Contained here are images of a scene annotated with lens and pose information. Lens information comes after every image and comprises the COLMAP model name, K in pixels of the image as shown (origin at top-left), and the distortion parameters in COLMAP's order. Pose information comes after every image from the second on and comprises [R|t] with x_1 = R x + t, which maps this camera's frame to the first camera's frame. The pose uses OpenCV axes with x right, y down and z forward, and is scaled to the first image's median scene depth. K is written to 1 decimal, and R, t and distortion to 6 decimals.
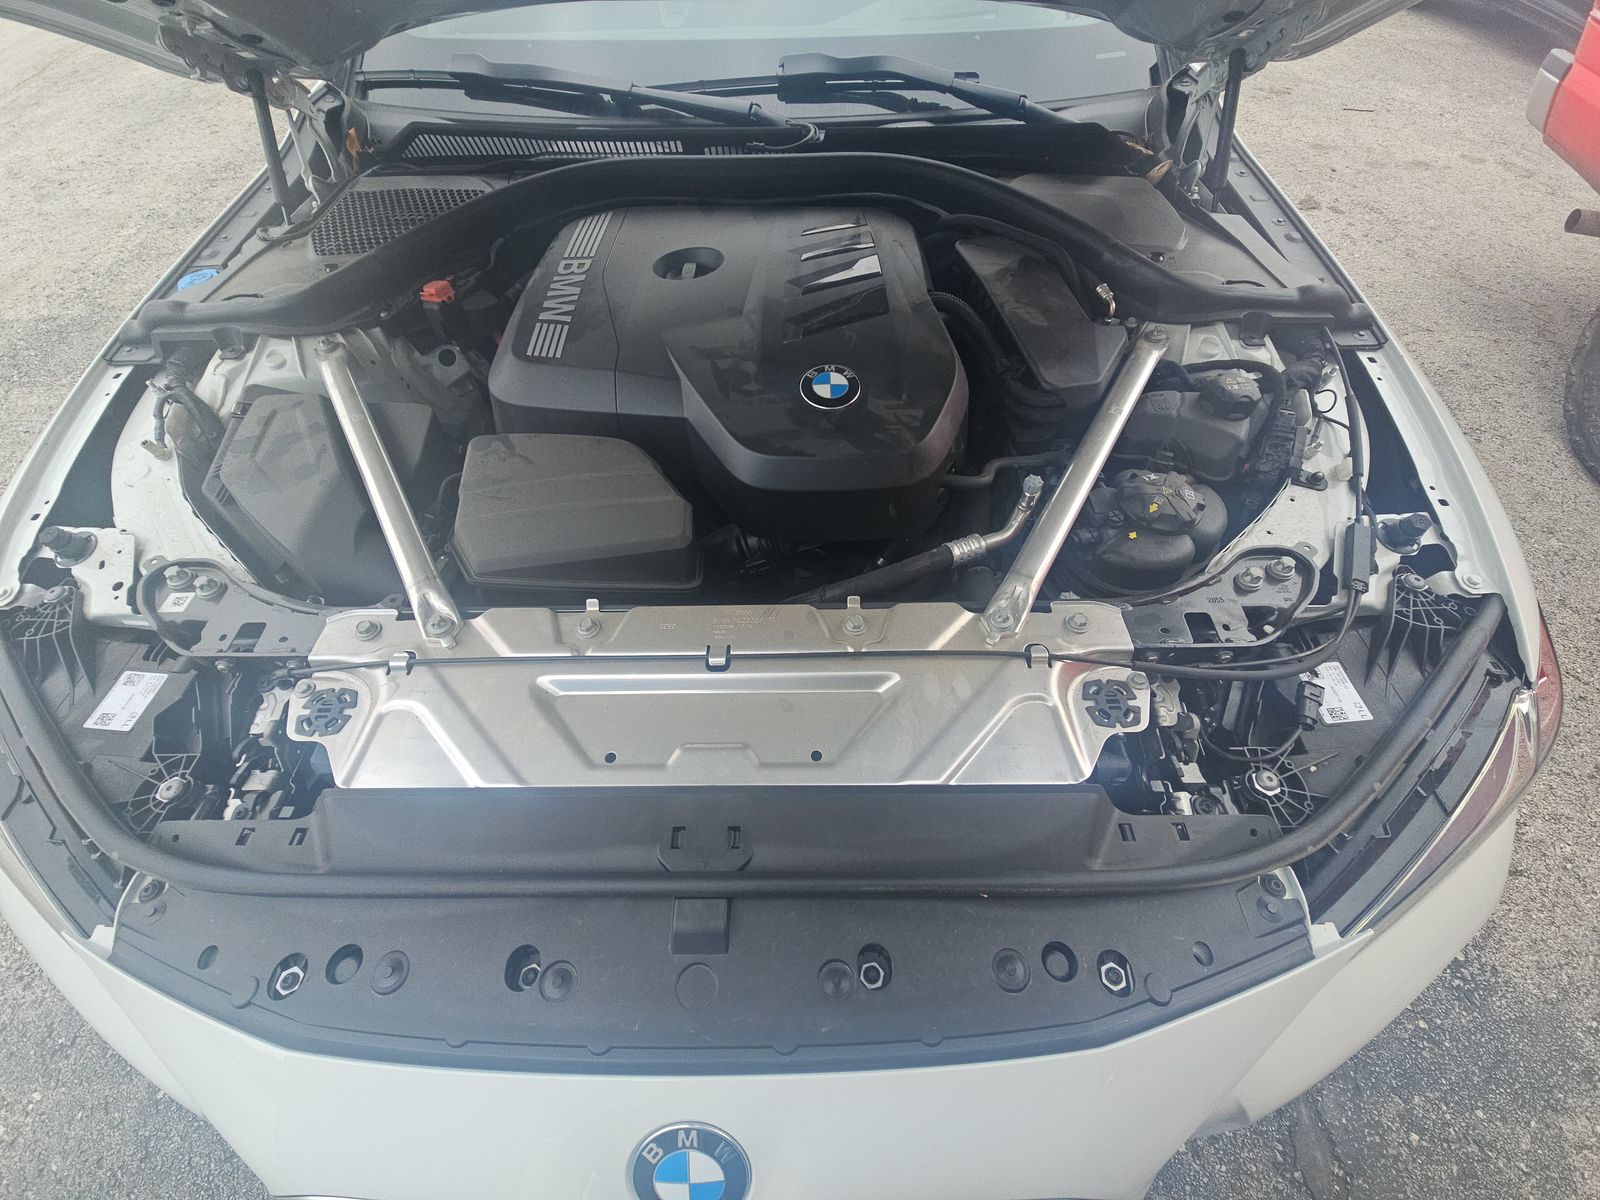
lens RADIAL K [[637.4, 0, 800.0], [0, 637.4, 600.0], [0, 0, 1]] dist [0.041085, -0.024576]
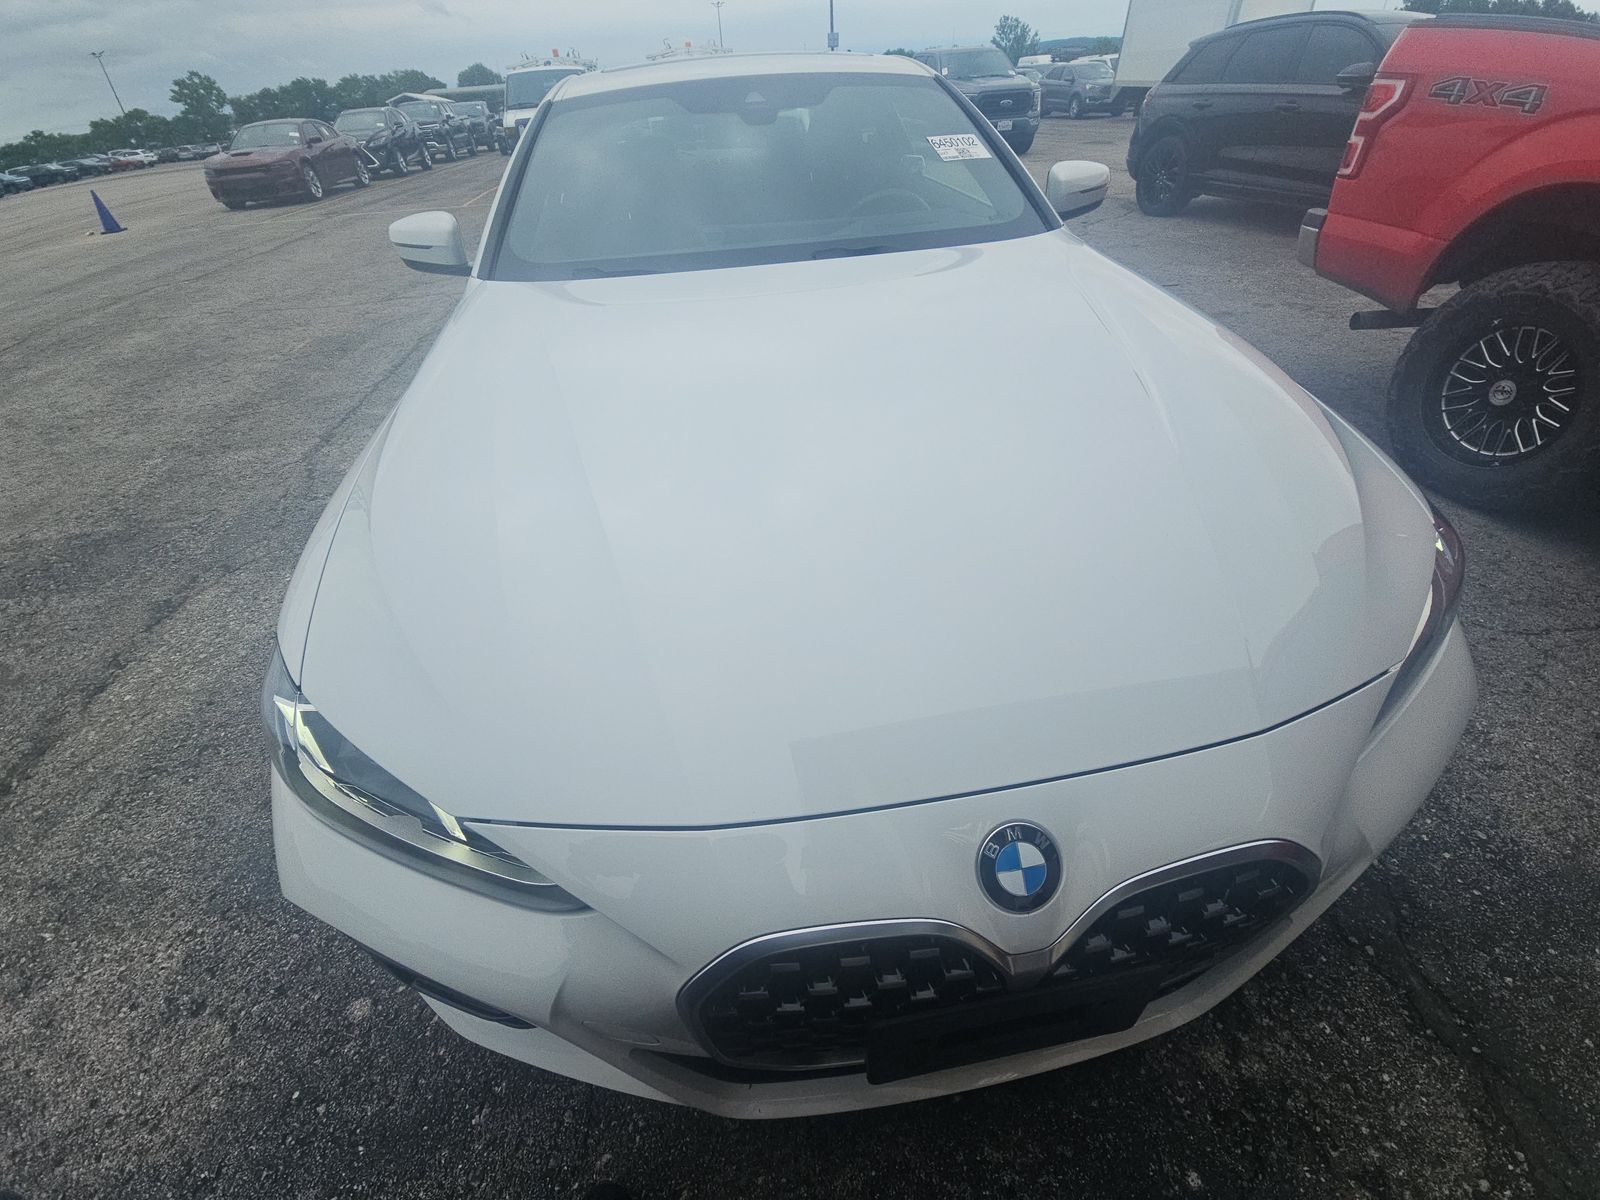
lens RADIAL K [[630.2, 0, 804.1], [0, 630.2, 591.7], [0, 0, 1]] dist [0.042905, -0.023505]
pose [[0.987359, -0.124298, 0.098353, -0.263923], [0.145738, 0.955894, -0.255004, 0.229233], [-0.062318, 0.266114, 0.961925, -0.174760]]
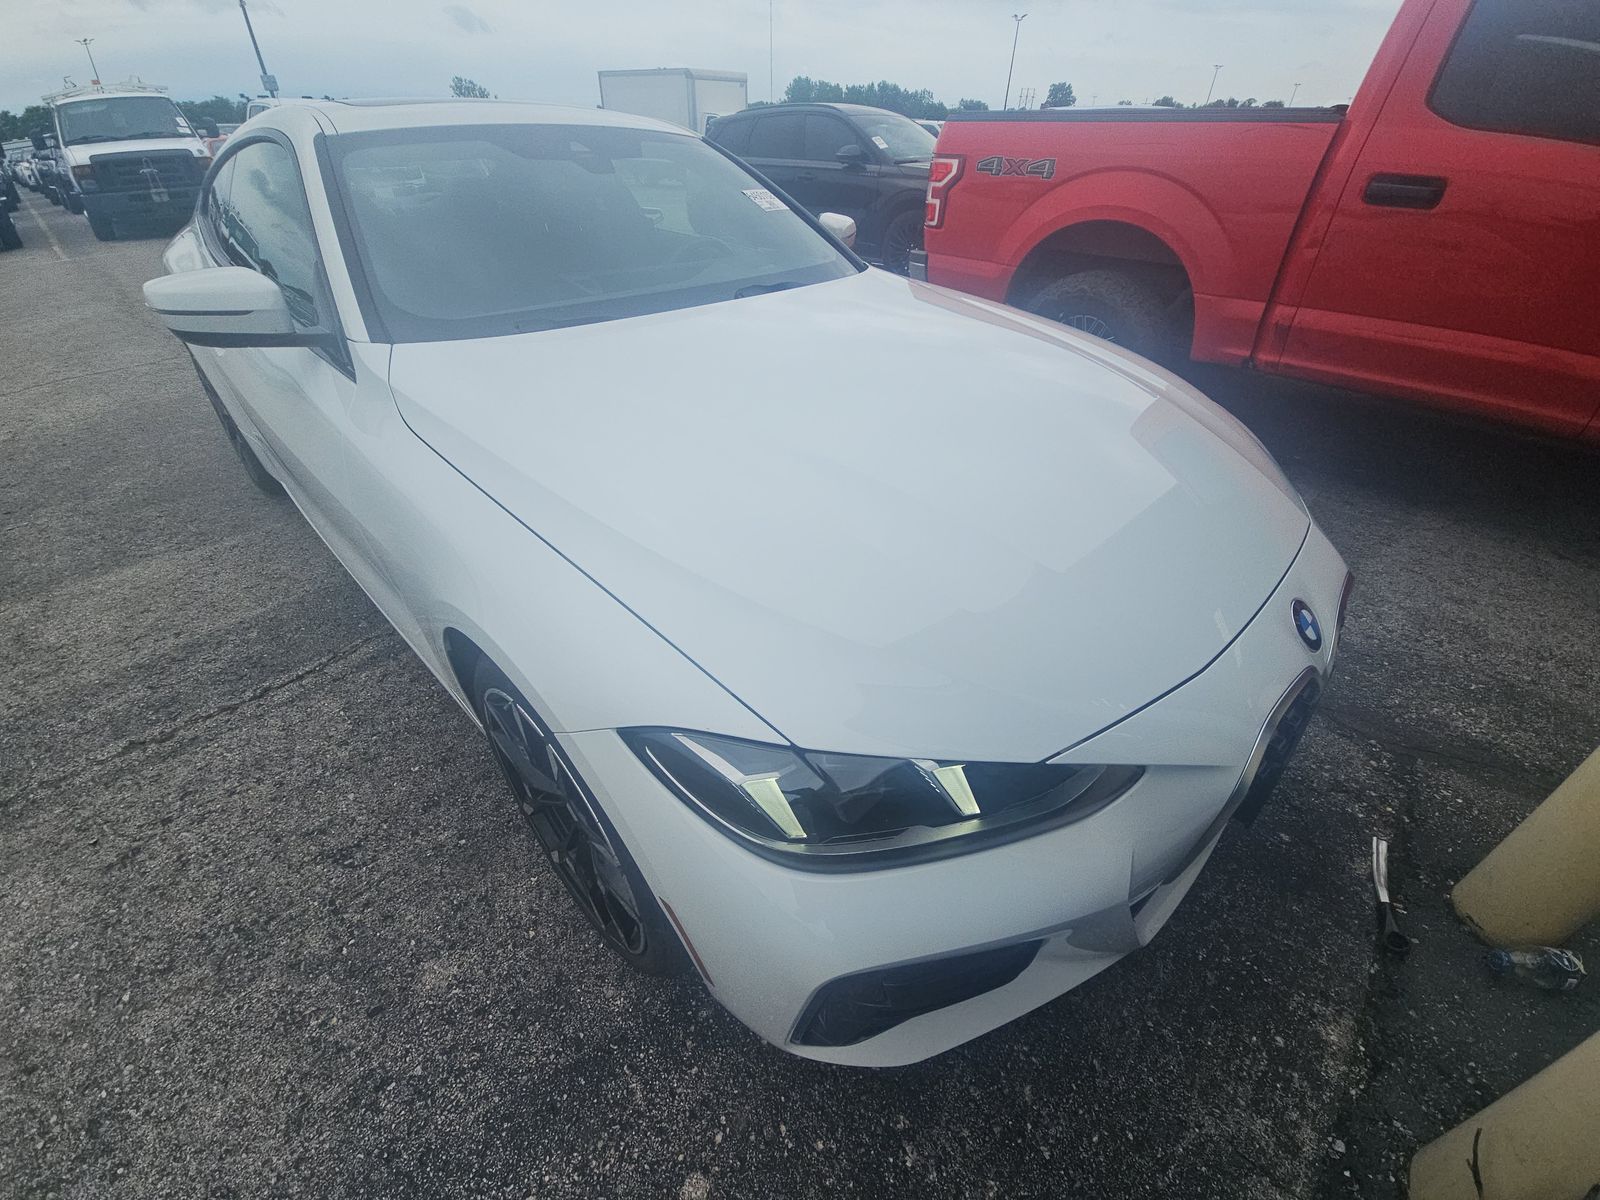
lens RADIAL K [[637.4, 0, 800.0], [0, 637.4, 600.0], [0, 0, 1]] dist [0.041085, -0.024576]
pose [[0.711275, -0.393242, 0.582622, -1.054663], [0.550971, 0.826602, -0.114719, 0.030534], [-0.436484, 0.402605, 0.804606, -0.022281]]
